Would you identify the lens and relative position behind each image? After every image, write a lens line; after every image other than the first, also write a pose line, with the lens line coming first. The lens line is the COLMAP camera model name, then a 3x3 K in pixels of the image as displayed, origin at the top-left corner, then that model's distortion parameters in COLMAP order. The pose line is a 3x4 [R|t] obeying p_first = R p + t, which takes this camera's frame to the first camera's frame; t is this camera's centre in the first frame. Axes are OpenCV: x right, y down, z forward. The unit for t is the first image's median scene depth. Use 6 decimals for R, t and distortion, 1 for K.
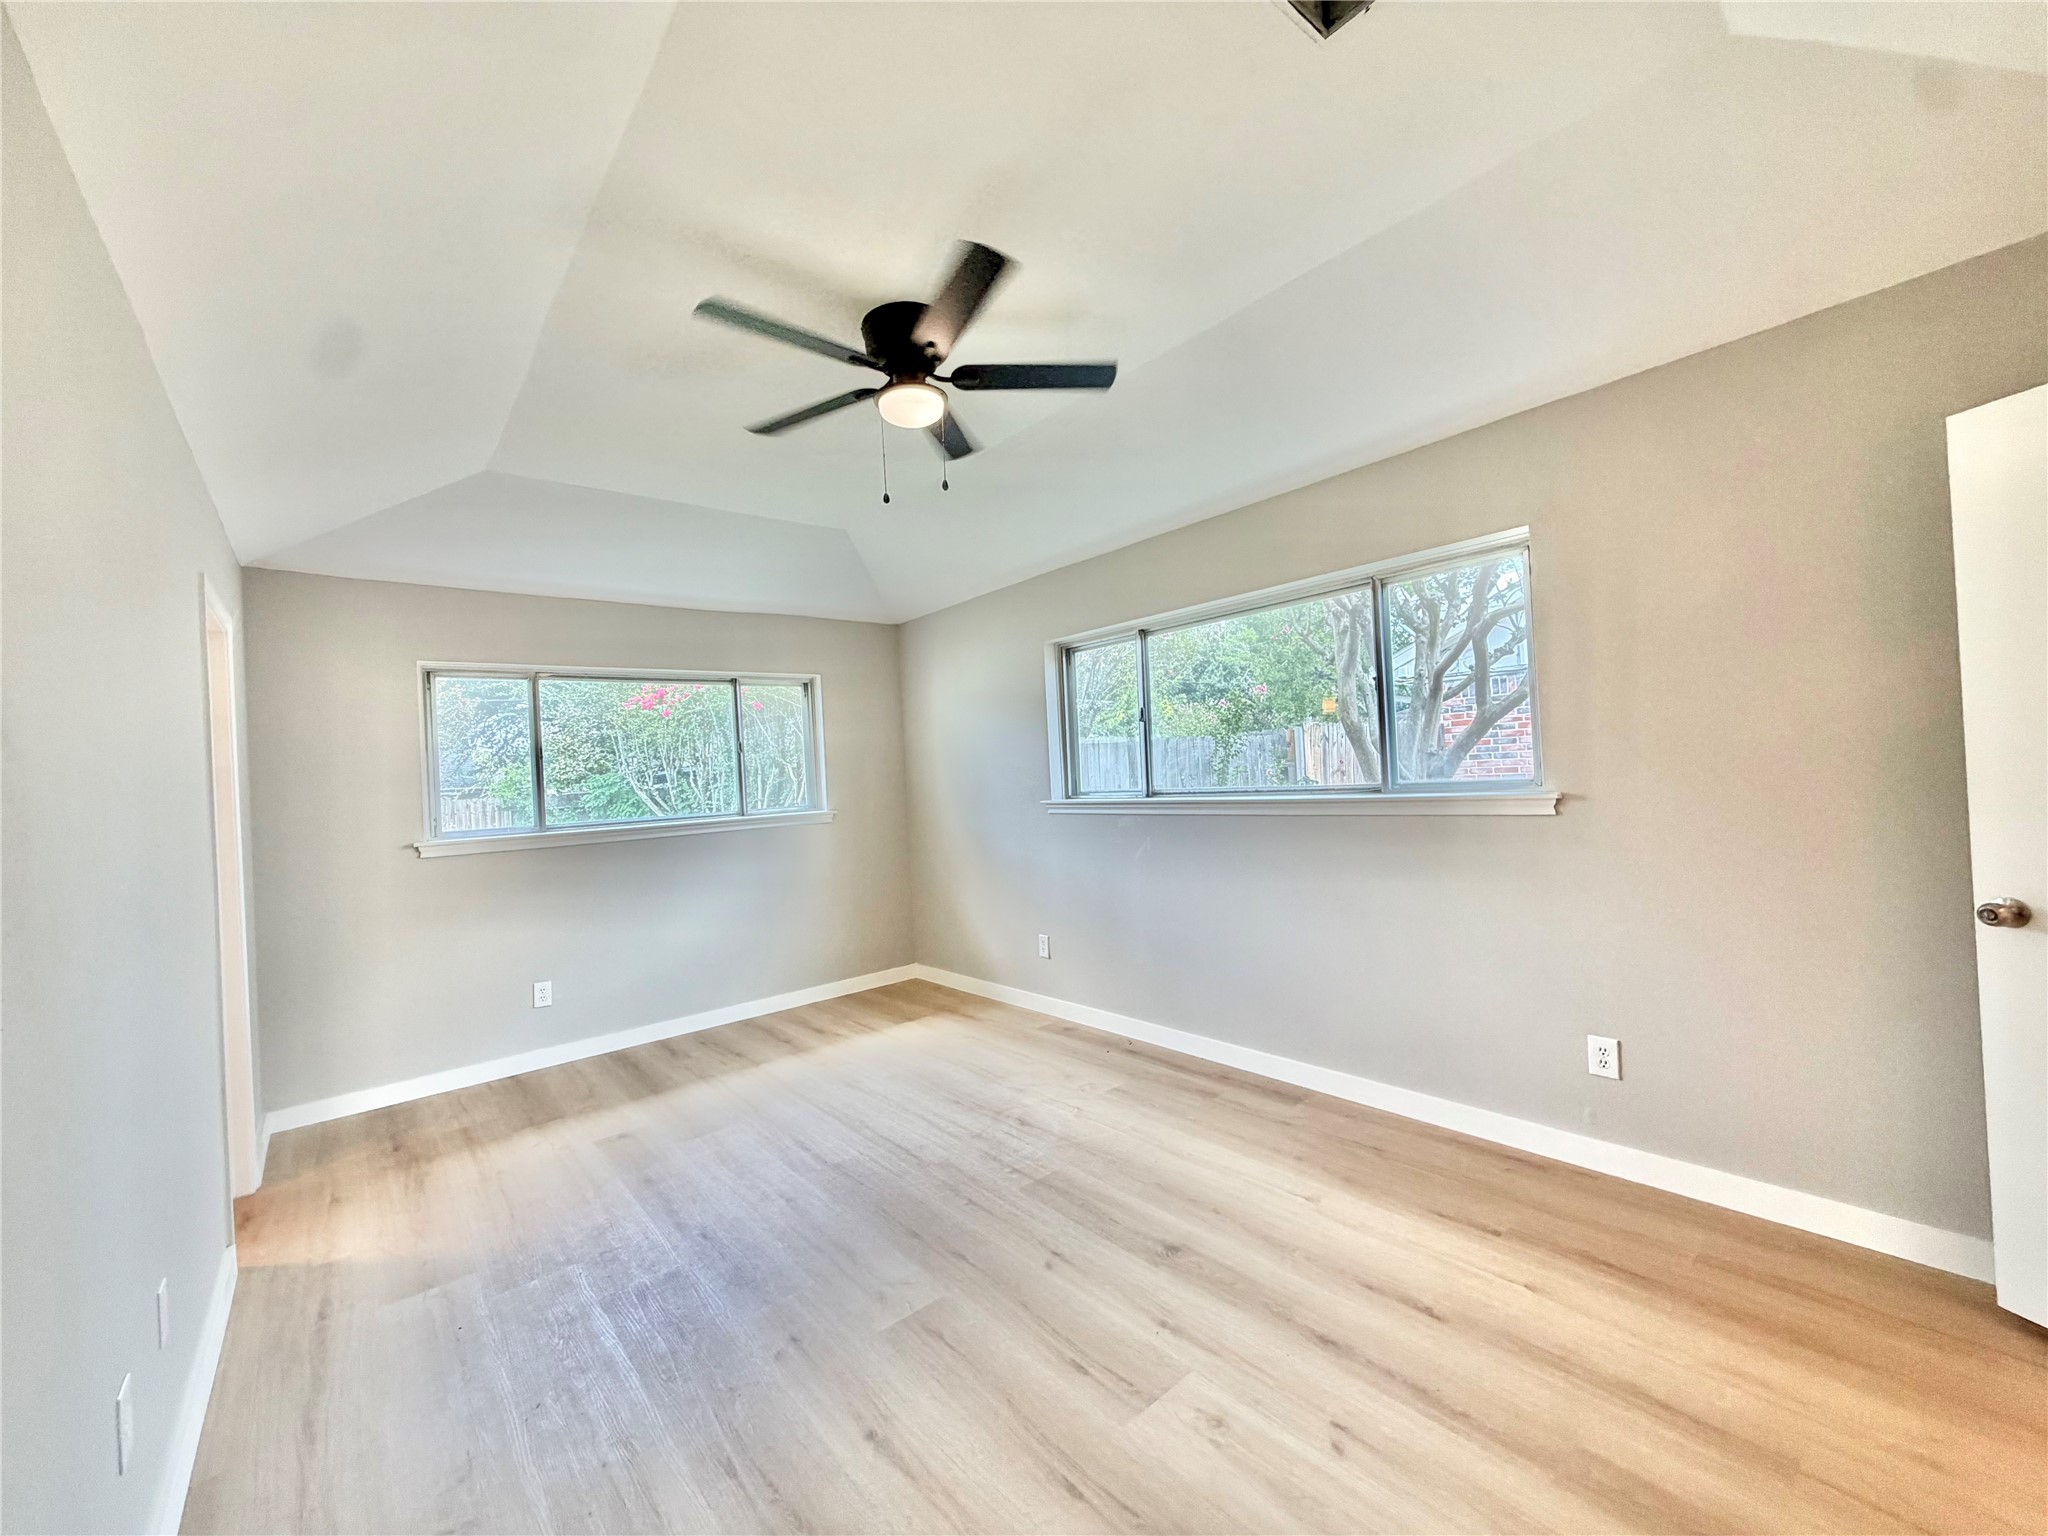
lens RADIAL K [[817.1, 0, 1020.3], [0, 817.1, 766.9], [0, 0, 1]] dist [0.000367, -0.000092]
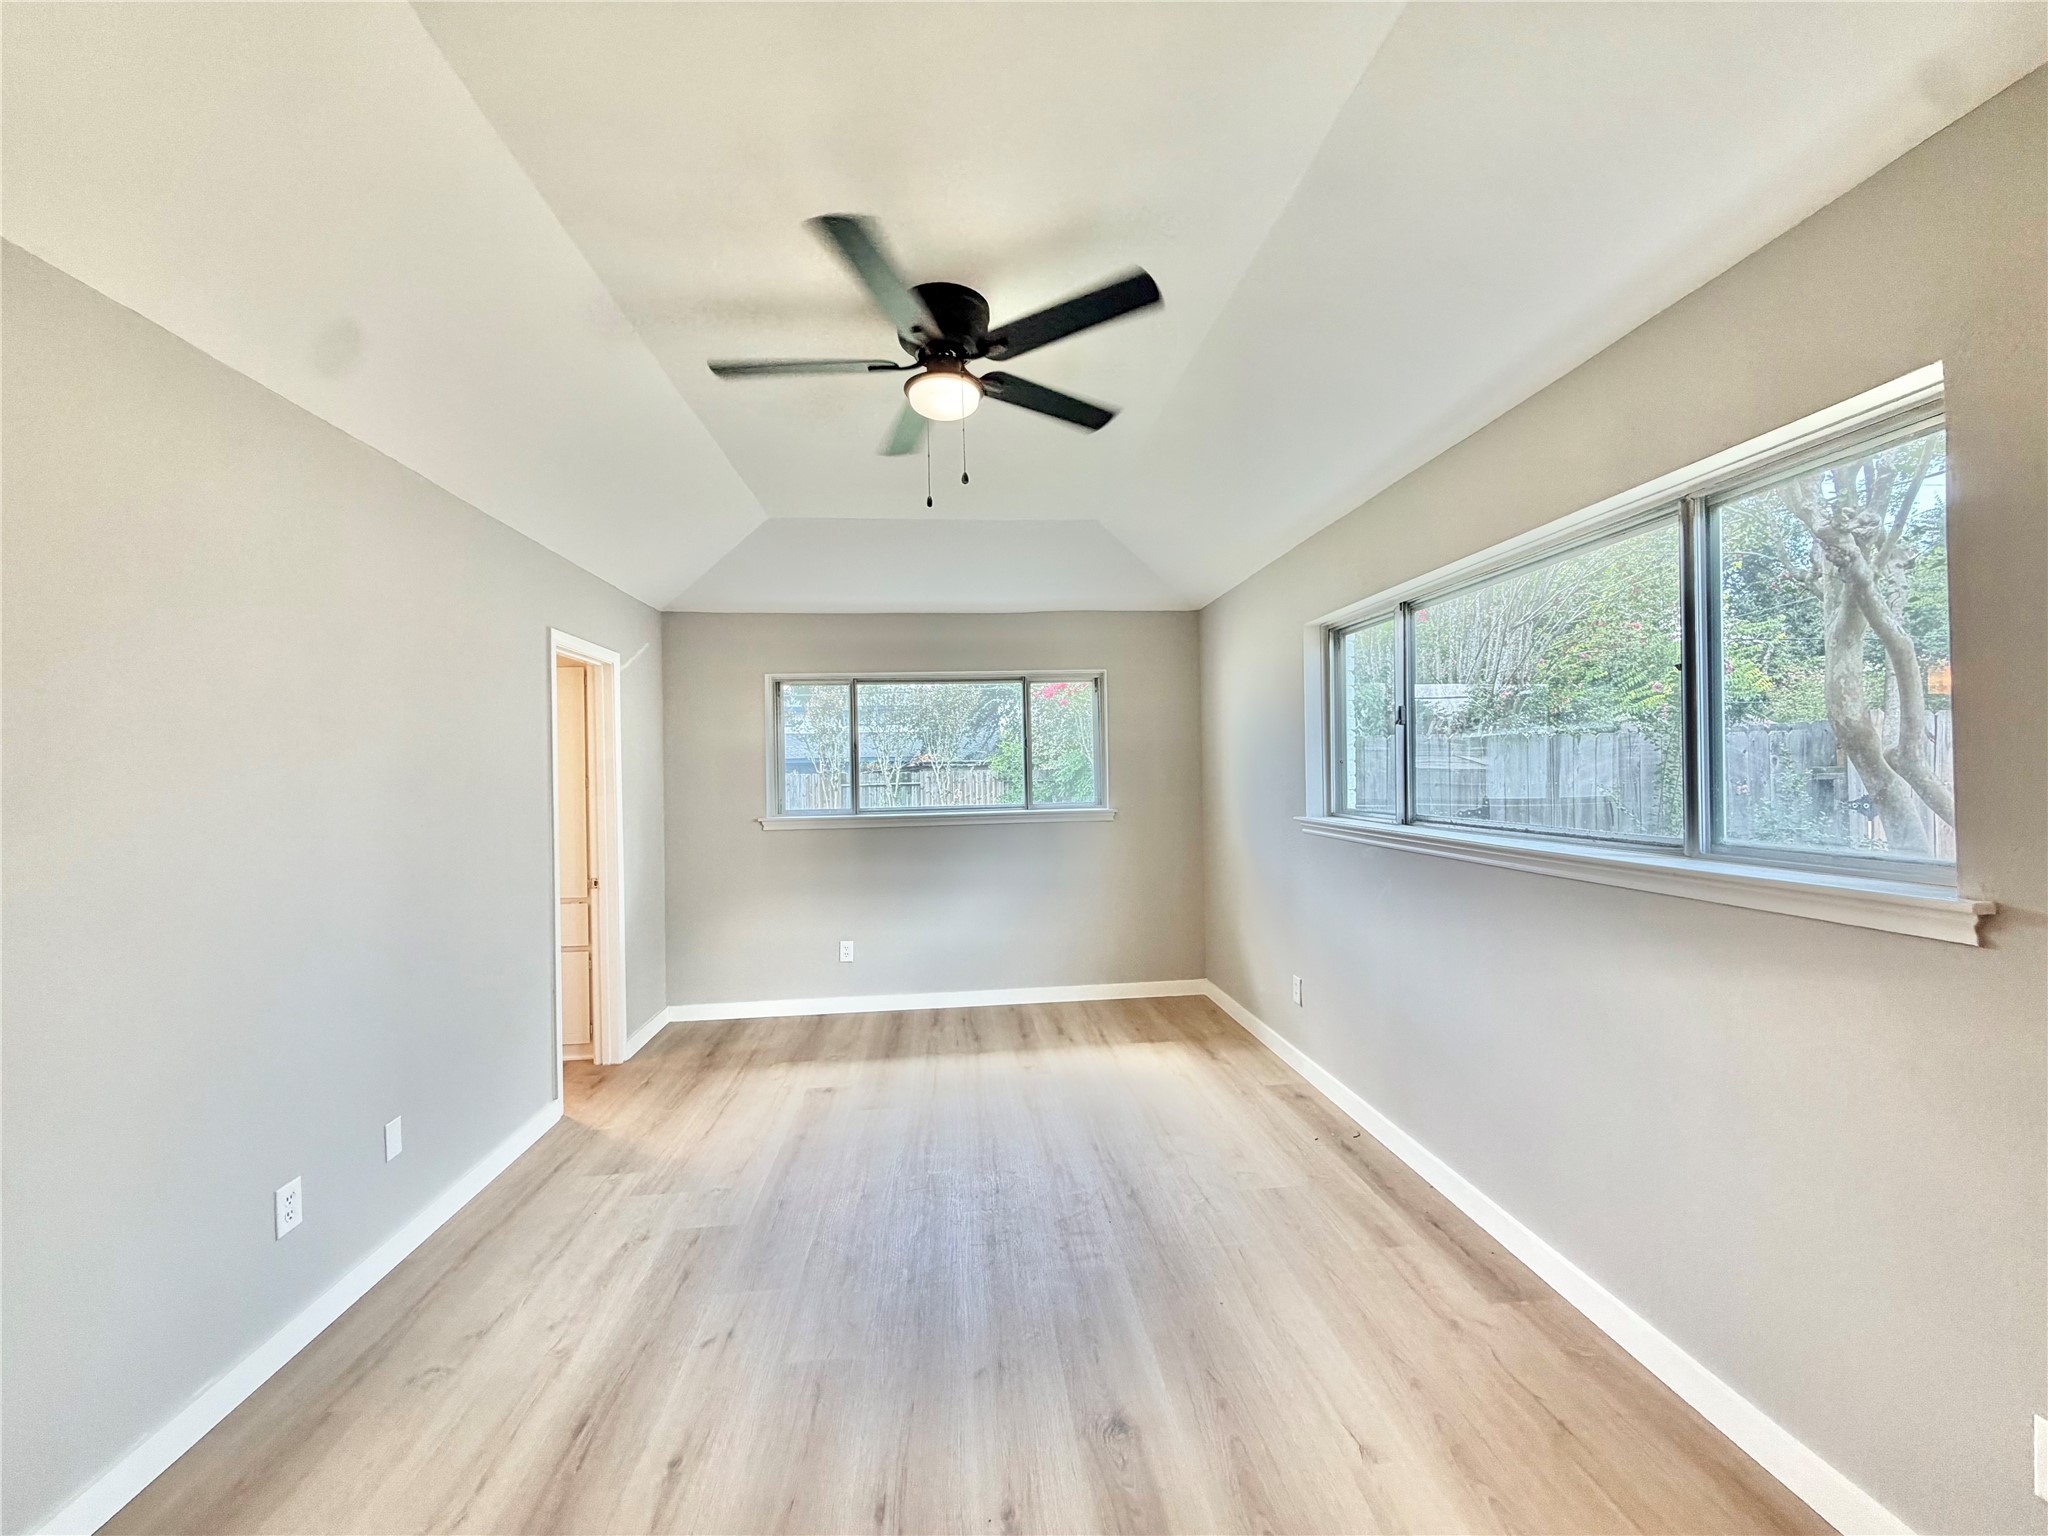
lens RADIAL K [[817.1, 0, 1020.3], [0, 817.1, 766.9], [0, 0, 1]] dist [0.000367, -0.000092]
pose [[0.823751, 0.034941, -0.565874, 0.296013], [-0.019247, 0.999247, 0.033682, -0.035573], [0.566625, -0.016854, 0.823803, 0.175681]]
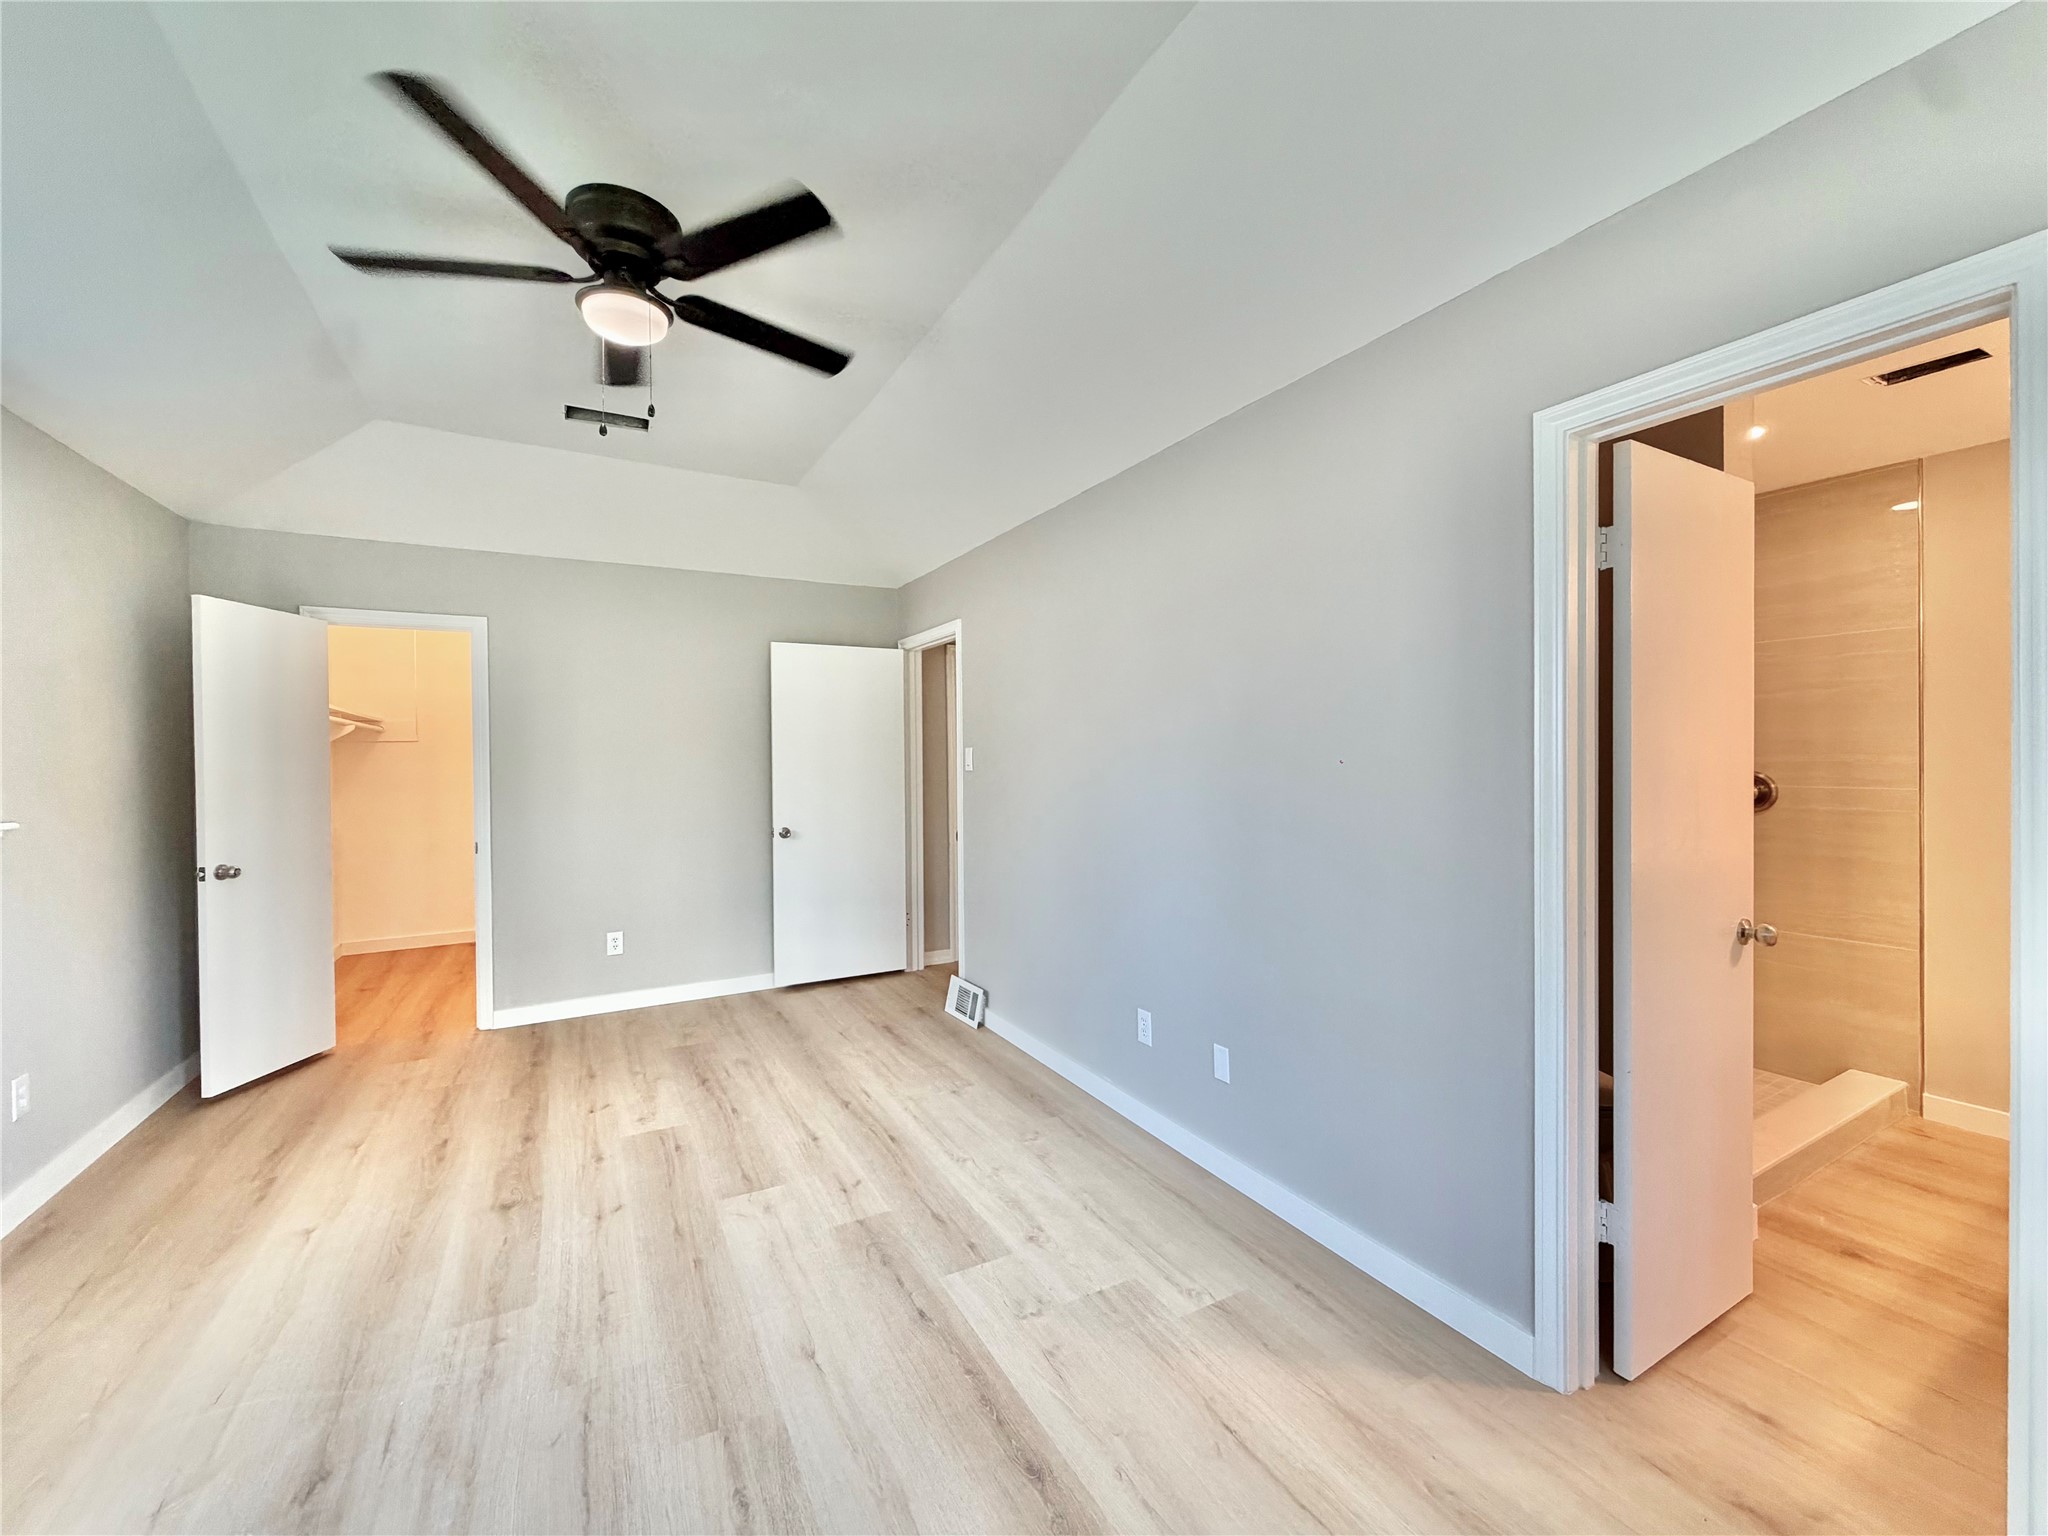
lens RADIAL K [[817.1, 0, 1020.3], [0, 817.1, 766.9], [0, 0, 1]] dist [0.000367, -0.000092]
pose [[-0.979479, 0.063553, 0.191263, -0.411392], [0.062514, 0.997978, -0.011466, 0.032519], [-0.191605, 0.000726, -0.981472, 1.087579]]
